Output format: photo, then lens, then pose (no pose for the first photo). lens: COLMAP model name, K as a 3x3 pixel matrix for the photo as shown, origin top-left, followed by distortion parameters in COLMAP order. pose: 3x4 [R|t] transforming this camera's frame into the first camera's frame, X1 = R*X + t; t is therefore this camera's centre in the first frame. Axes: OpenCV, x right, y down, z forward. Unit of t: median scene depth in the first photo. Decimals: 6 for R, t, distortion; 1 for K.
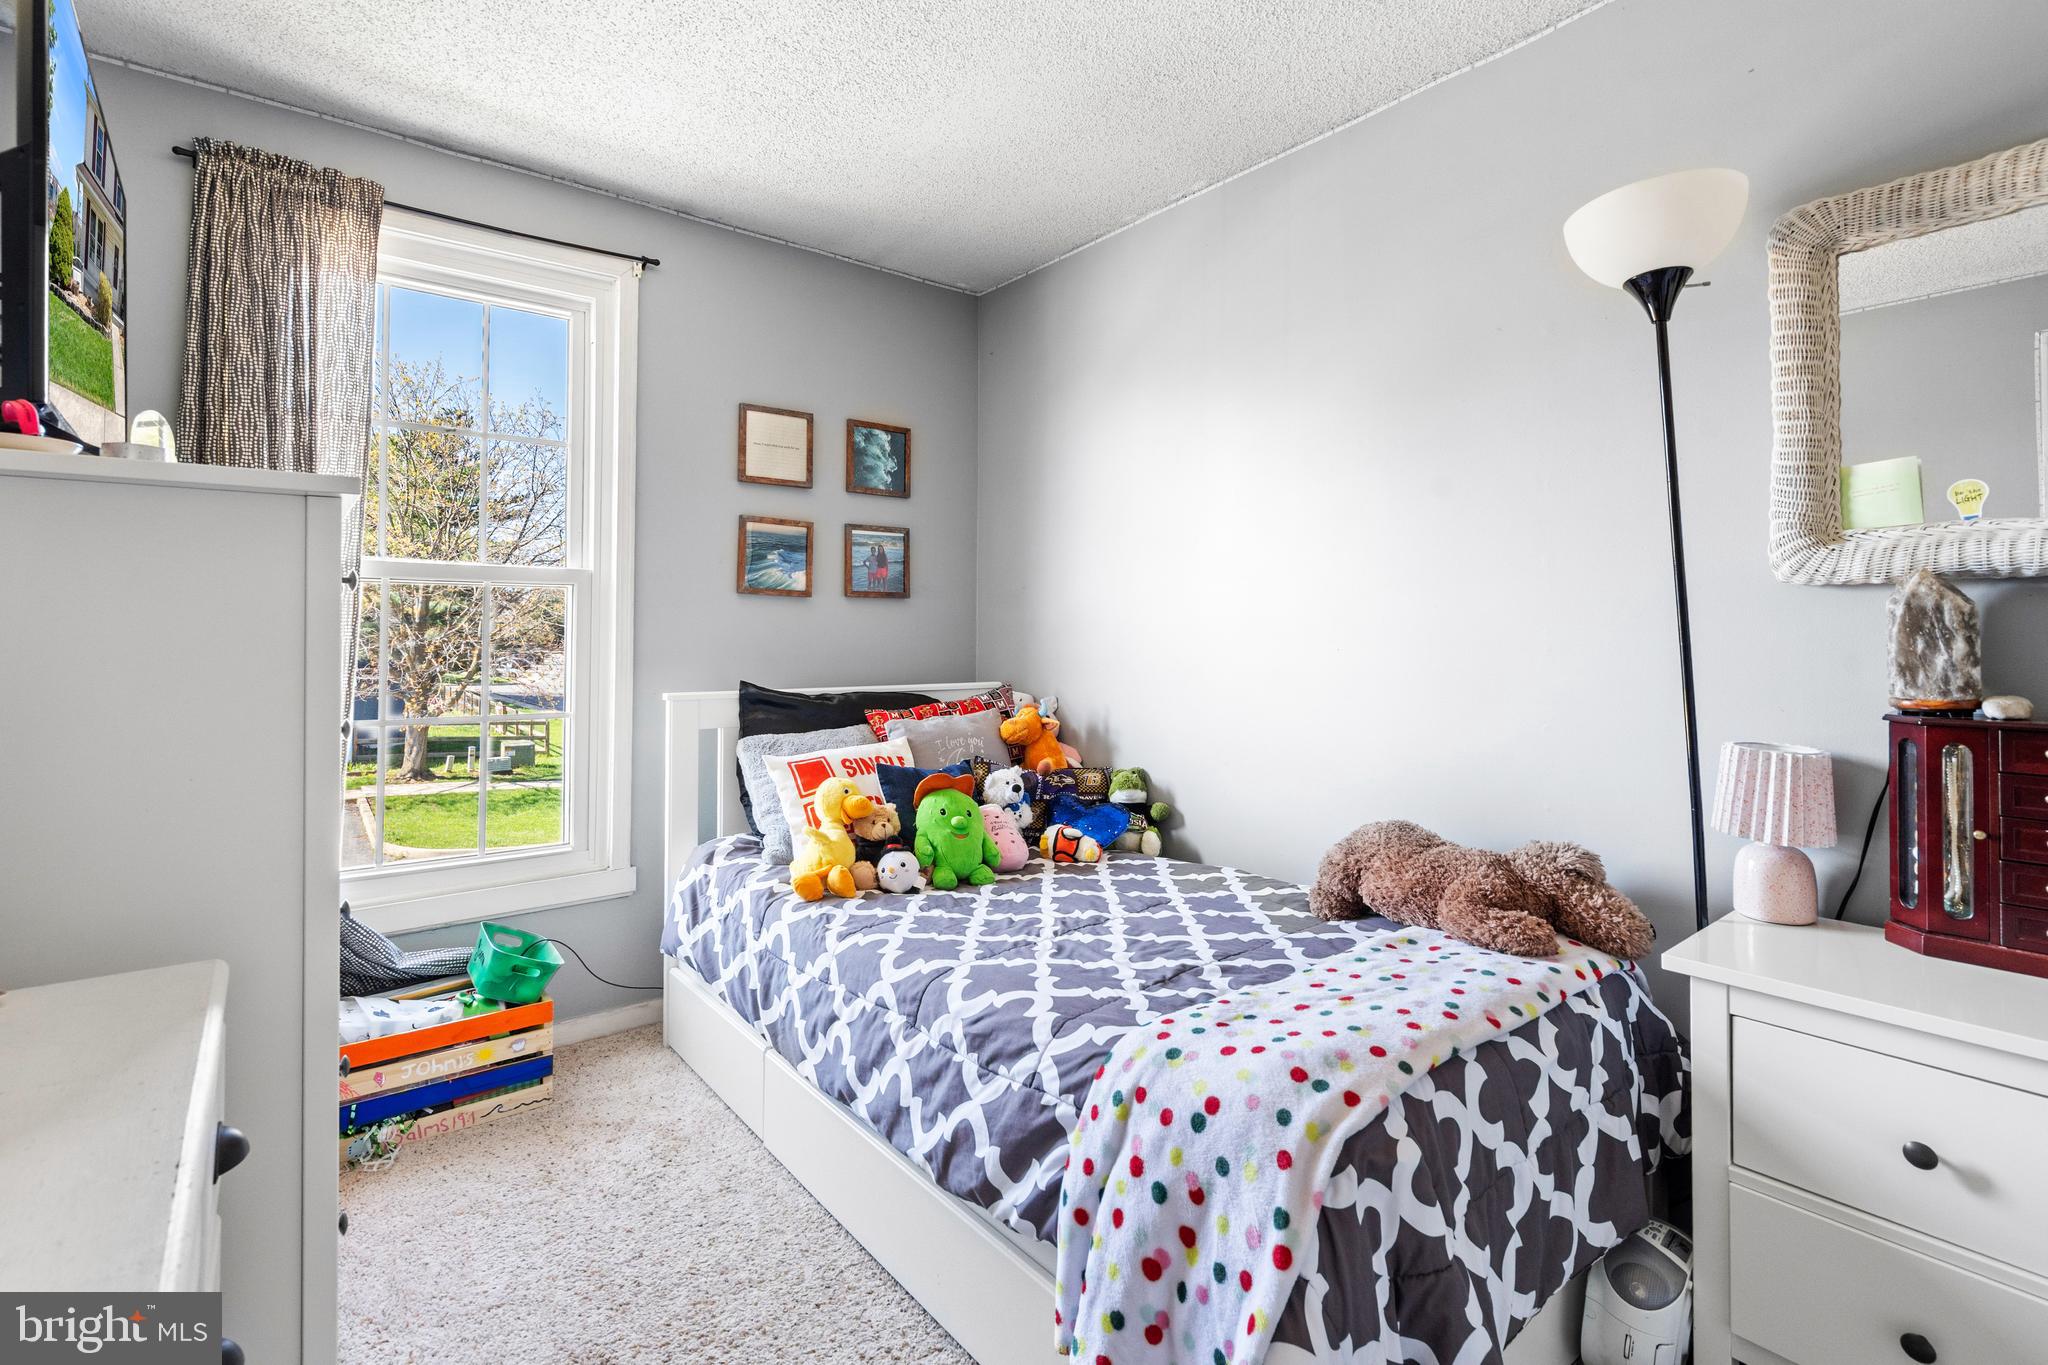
lens RADIAL K [[938.9, 0, 1017.1], [0, 938.9, 619.5], [0, 0, 1]] dist [-0.013206, 0.000211]
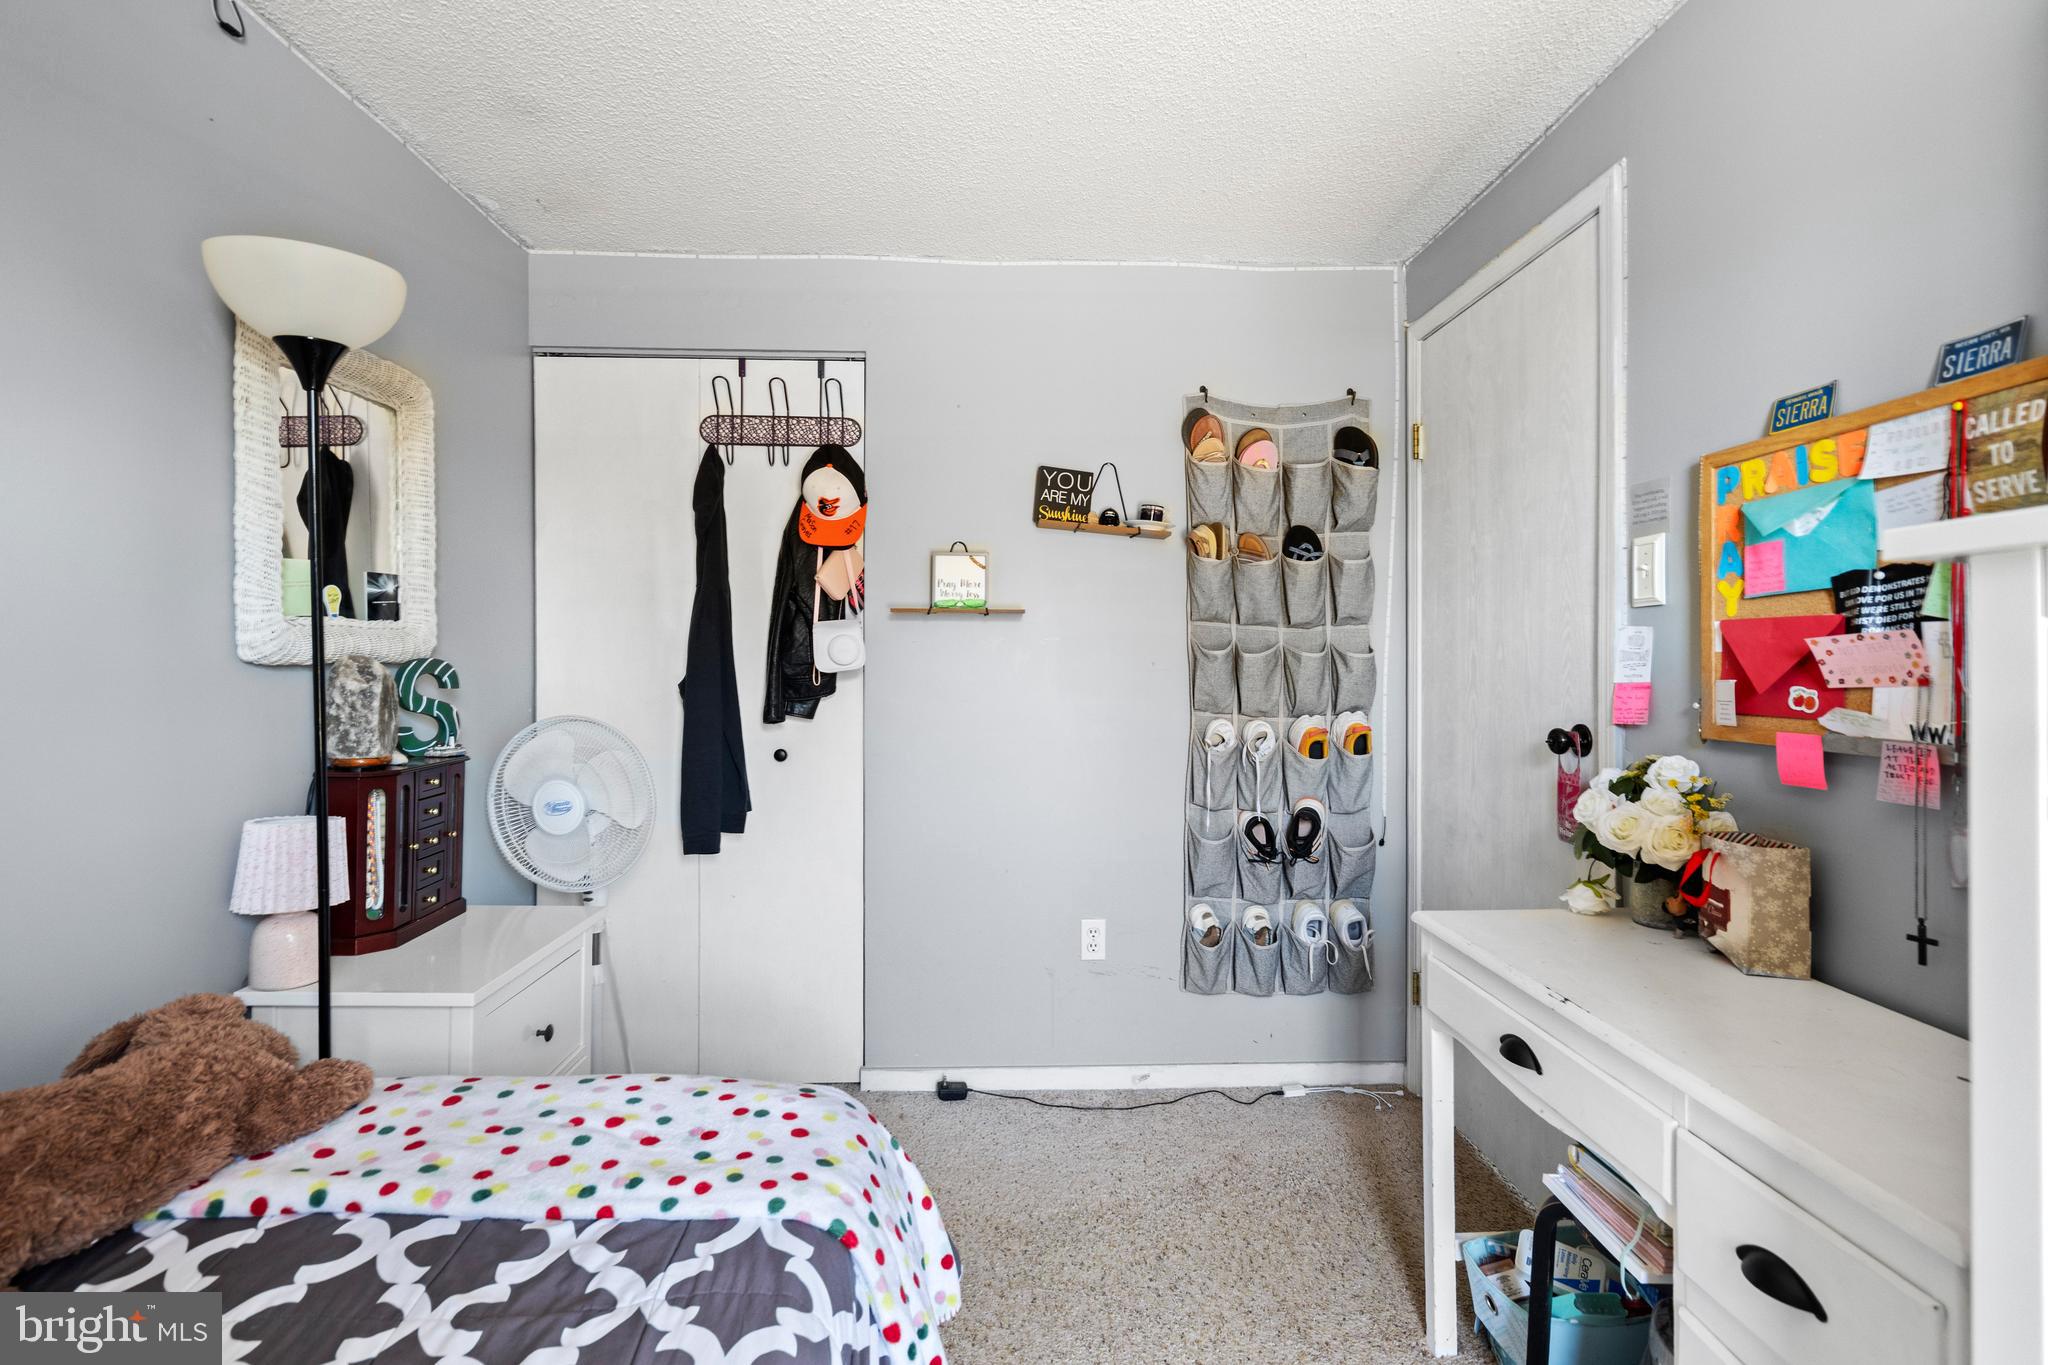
lens RADIAL K [[938.9, 0, 1022.5], [0, 938.9, 673.7], [0, 0, 1]] dist [-0.013206, 0.000211]
pose [[-0.805698, -0.003983, 0.592313, -0.524949], [-0.006218, 0.999979, -0.001734, -0.034198], [-0.592294, -0.005080, -0.805706, 1.550650]]
